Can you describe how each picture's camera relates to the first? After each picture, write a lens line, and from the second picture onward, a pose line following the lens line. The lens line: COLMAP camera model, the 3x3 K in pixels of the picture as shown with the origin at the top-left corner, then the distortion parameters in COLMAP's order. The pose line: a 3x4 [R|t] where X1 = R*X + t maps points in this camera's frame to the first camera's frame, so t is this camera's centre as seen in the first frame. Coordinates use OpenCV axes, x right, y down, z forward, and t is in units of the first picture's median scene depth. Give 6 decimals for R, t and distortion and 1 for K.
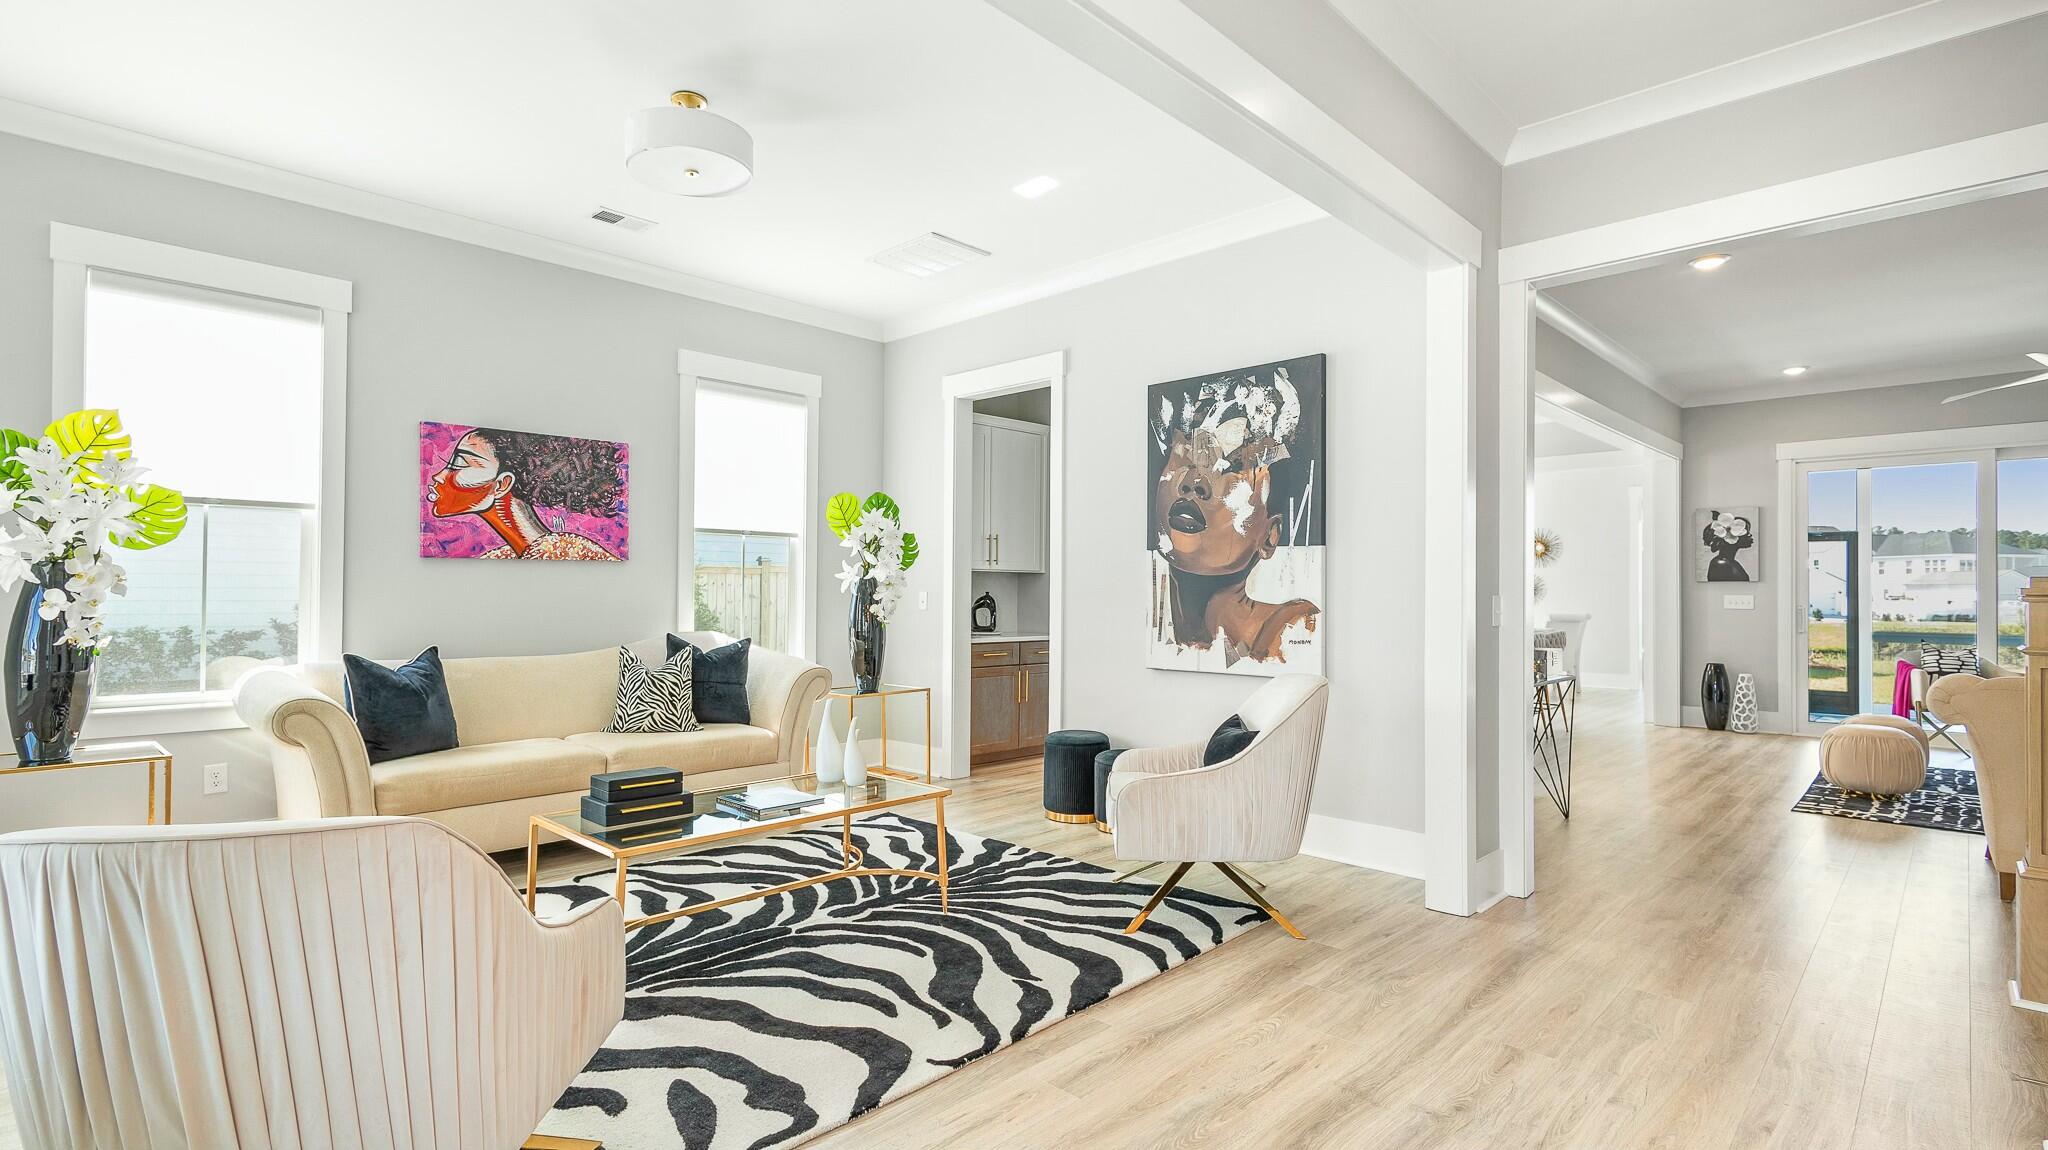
lens RADIAL K [[967.0, 0, 1001.6], [0, 967.0, 581.3], [0, 0, 1]] dist [0.002495, 0.000647]
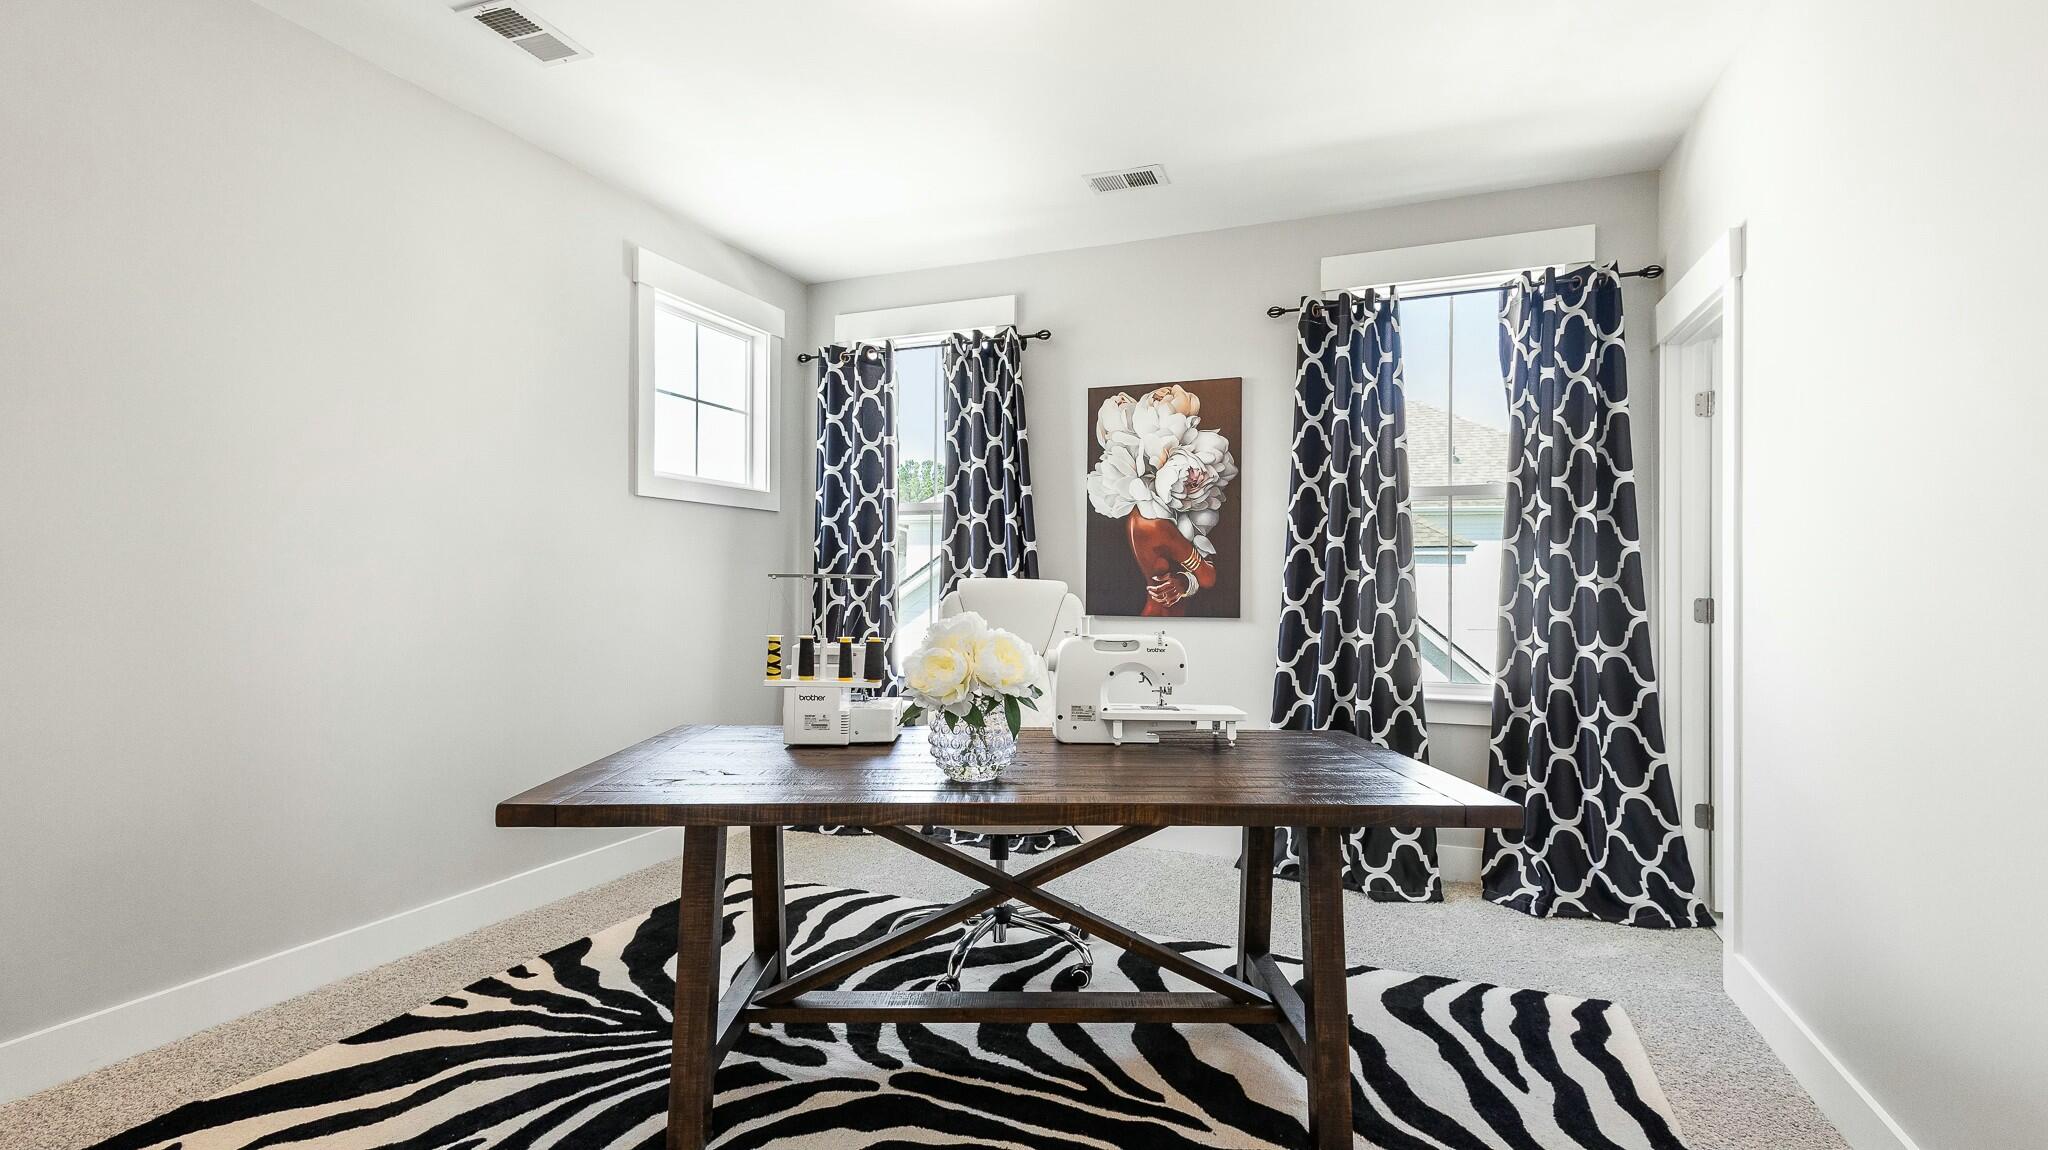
lens RADIAL K [[955.4, 0, 1020.1], [0, 955.4, 581.8], [0, 0, 1]] dist [0.012420, 0.000798]
pose [[-0.385818, -0.002516, 0.922571, -0.607826], [-0.018952, 0.999807, -0.005199, 0.013026], [-0.922380, -0.019490, -0.385791, 0.828308]]
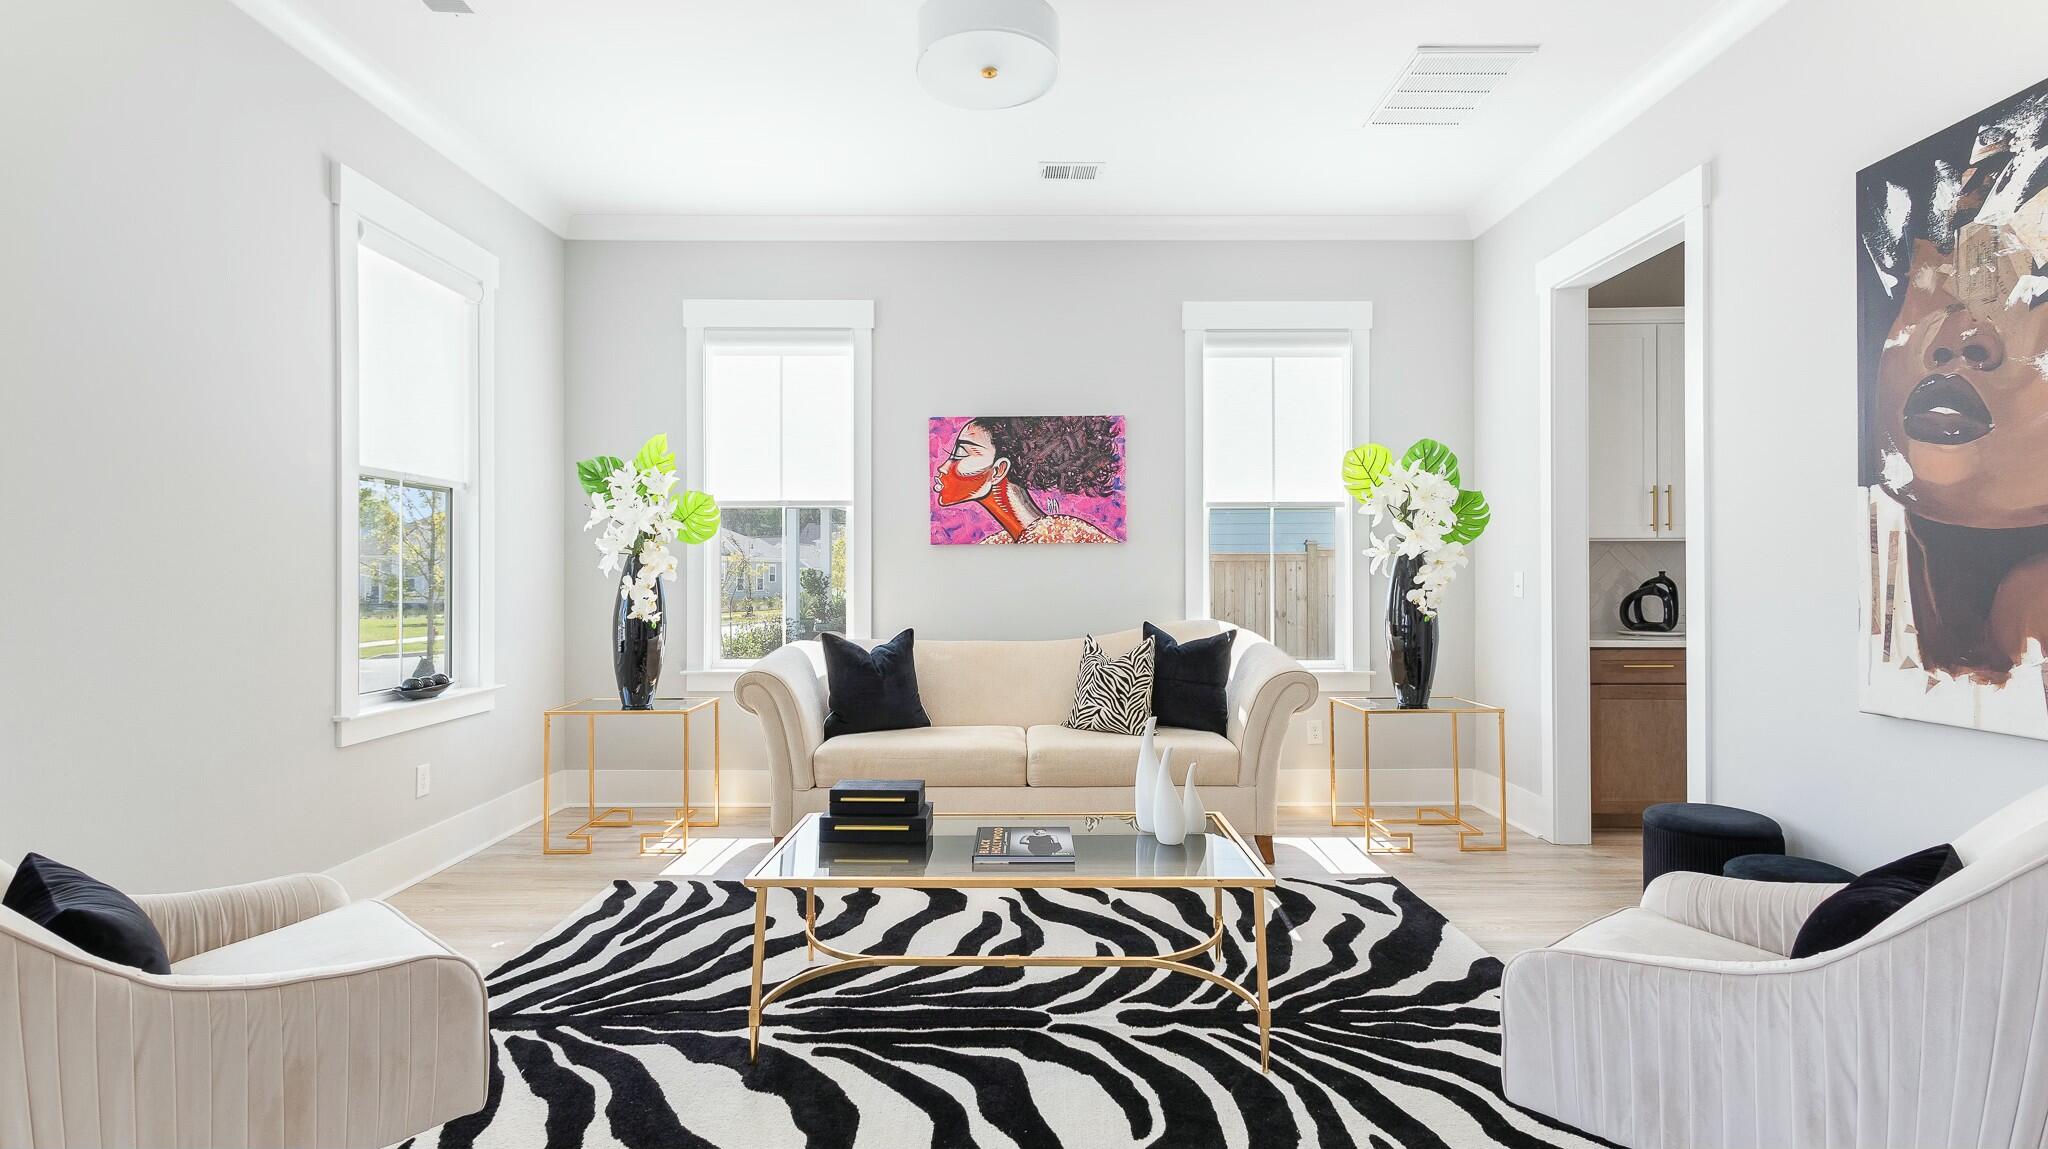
lens RADIAL K [[937.3, 0, 1020.7], [0, 937.3, 572.6], [0, 0, 1]] dist [0.012955, -0.007277]
pose [[0.705303, -0.011601, -0.708811, 0.200132], [0.014086, 0.999898, -0.002350, 0.009684], [0.708766, -0.008327, 0.705395, 0.331342]]
